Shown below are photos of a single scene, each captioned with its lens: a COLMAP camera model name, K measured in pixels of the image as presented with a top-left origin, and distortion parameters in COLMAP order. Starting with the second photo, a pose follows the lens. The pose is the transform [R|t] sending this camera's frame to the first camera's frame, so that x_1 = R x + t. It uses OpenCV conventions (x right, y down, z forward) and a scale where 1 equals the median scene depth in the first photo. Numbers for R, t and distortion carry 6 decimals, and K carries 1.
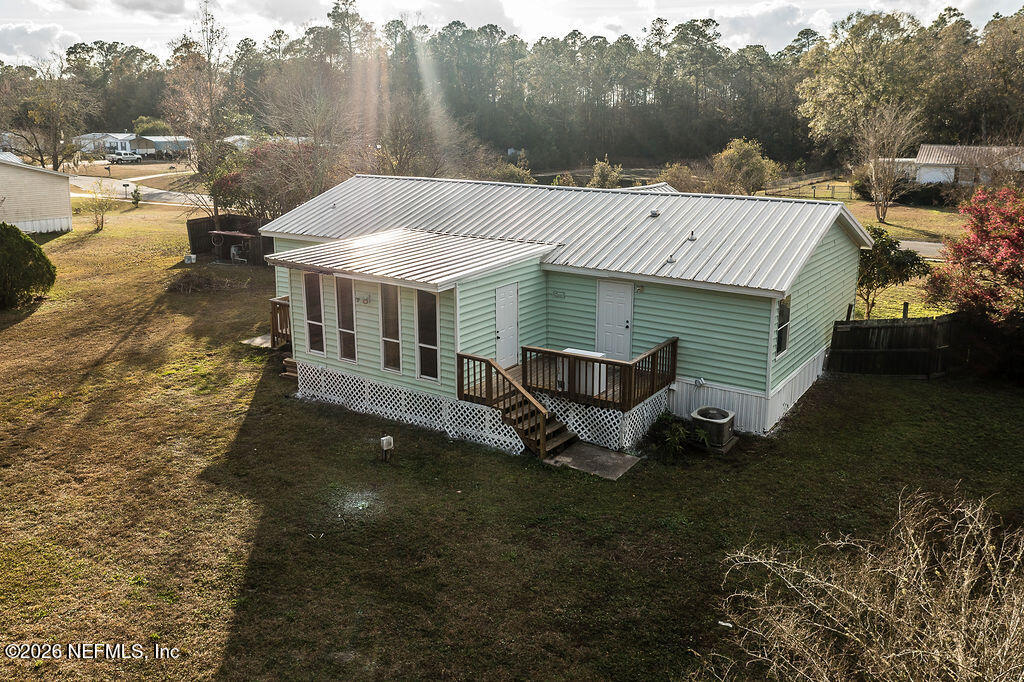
lens RADIAL K [[852.8, 0, 461.8], [0, 852.8, 303.9], [0, 0, 1]] dist [-0.007250, -0.003994]
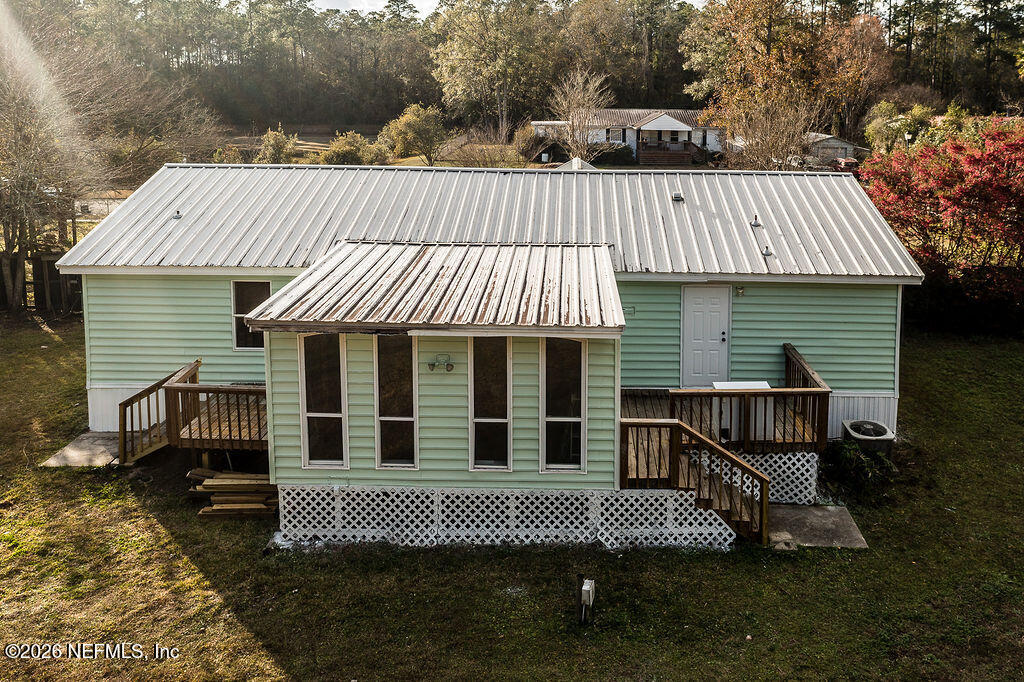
lens RADIAL K [[886.6, 0, 580.2], [0, 886.6, 171.9], [0, 0, 1]] dist [-0.019059, 0.002147]
pose [[0.803323, -0.048153, 0.593594, -0.425296], [0.114900, 0.990531, -0.075143, -0.087246], [-0.584355, 0.128568, 0.801249, 0.408911]]
